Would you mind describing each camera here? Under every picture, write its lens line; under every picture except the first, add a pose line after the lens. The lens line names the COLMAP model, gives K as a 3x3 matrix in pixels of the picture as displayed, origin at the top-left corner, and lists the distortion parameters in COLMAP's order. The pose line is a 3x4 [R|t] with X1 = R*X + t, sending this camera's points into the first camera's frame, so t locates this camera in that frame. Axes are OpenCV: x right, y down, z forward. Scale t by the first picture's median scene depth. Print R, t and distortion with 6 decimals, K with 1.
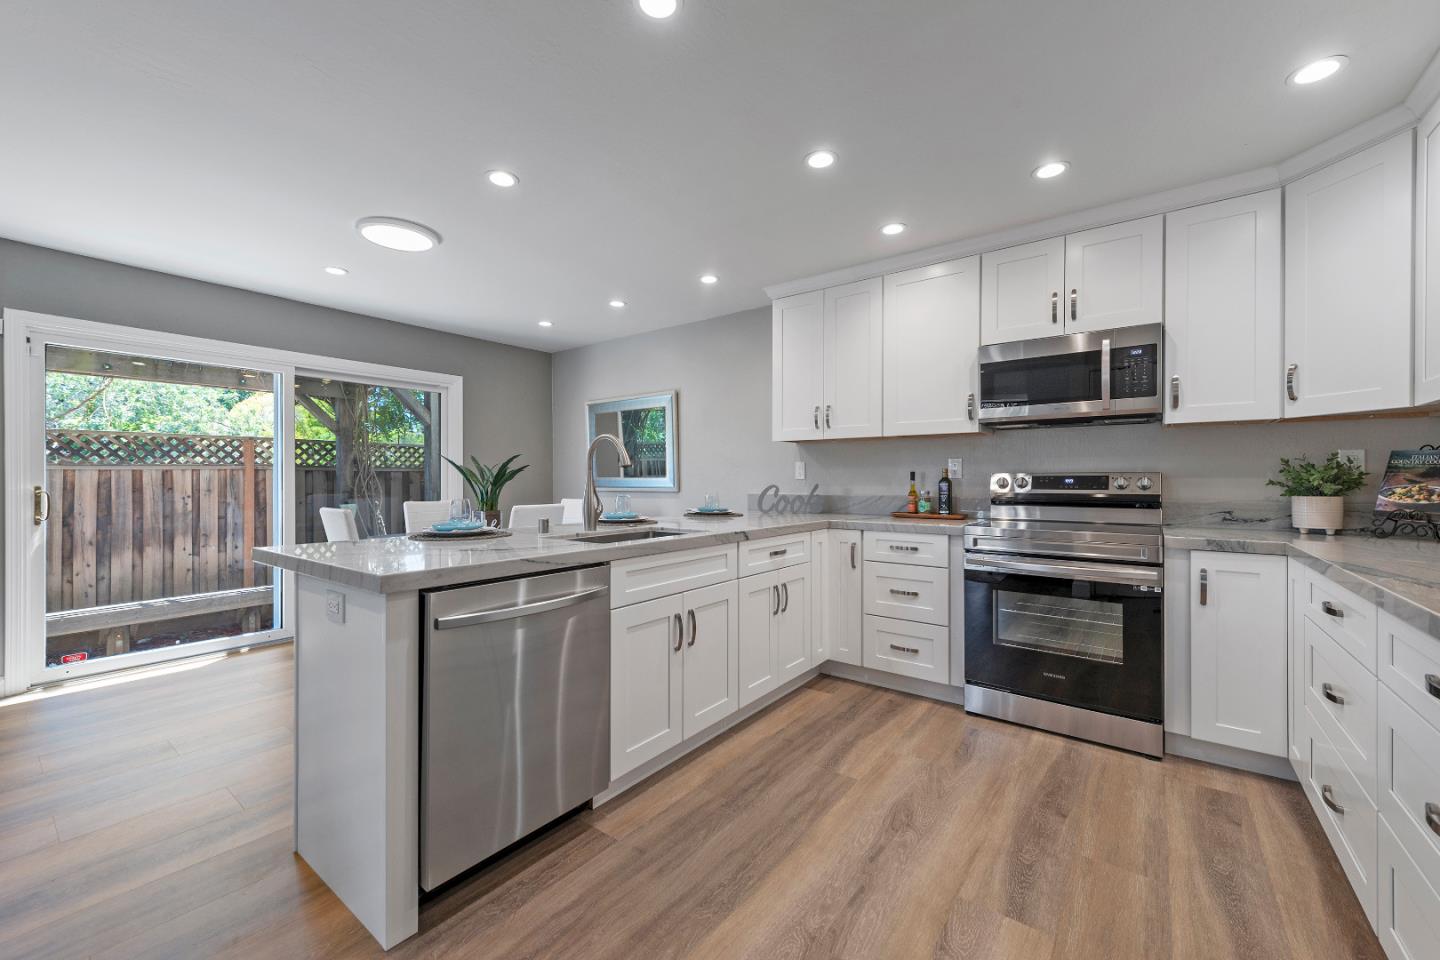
lens RADIAL K [[566.7, 0, 715.0], [0, 566.7, 480.9], [0, 0, 1]] dist [0.011043, -0.002849]
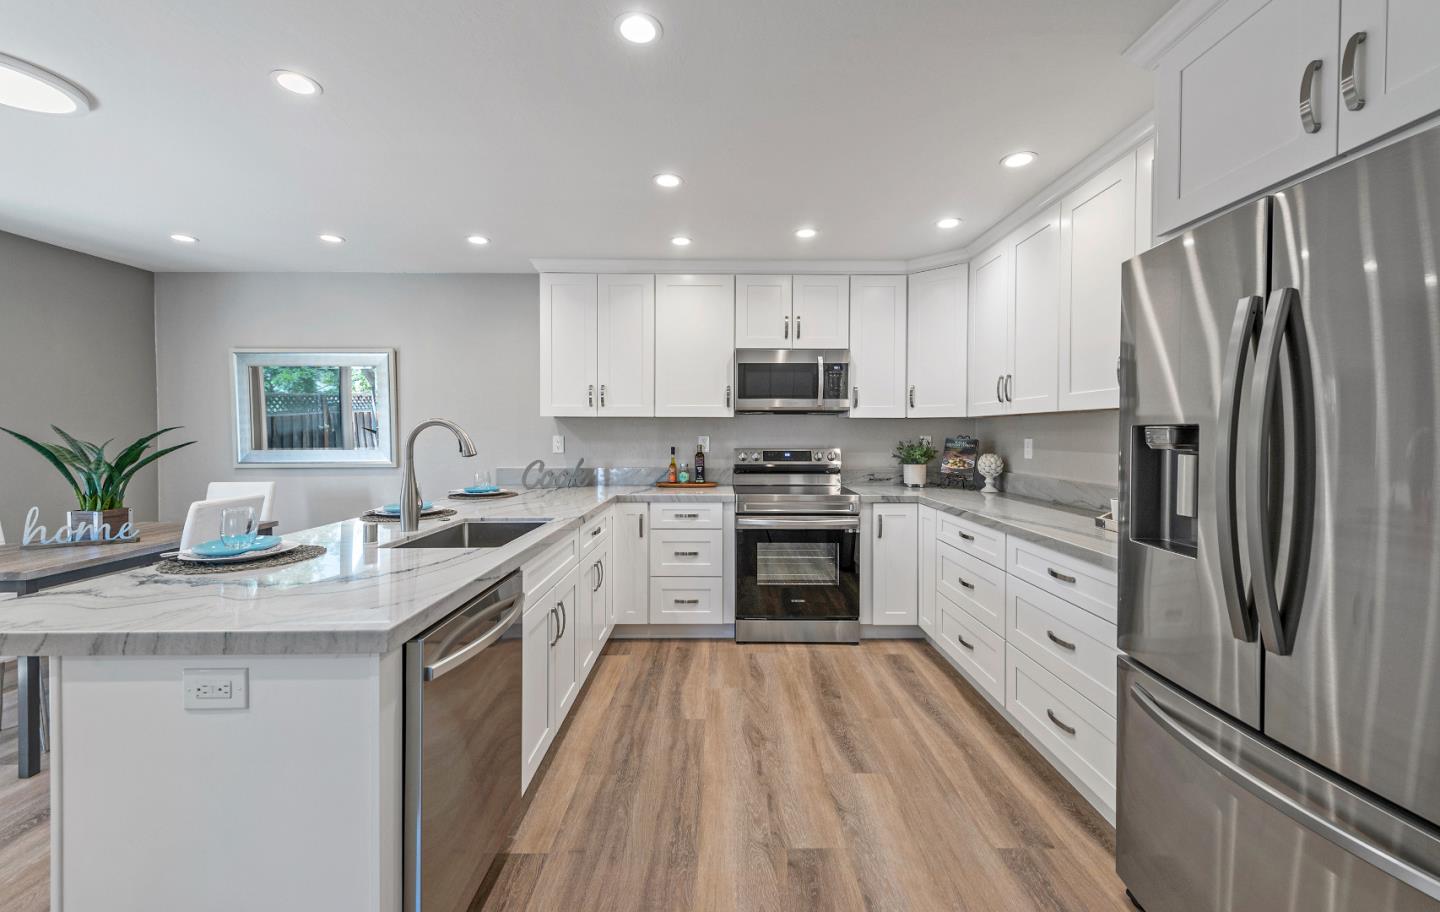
lens RADIAL K [[563.0, 0, 720.2], [0, 563.0, 438.9], [0, 0, 1]] dist [0.012974, -0.000500]
pose [[0.792794, -0.004711, 0.609471, -0.347025], [0.000403, 0.999974, 0.007206, -0.051994], [-0.609489, -0.005468, 0.792776, 0.041743]]
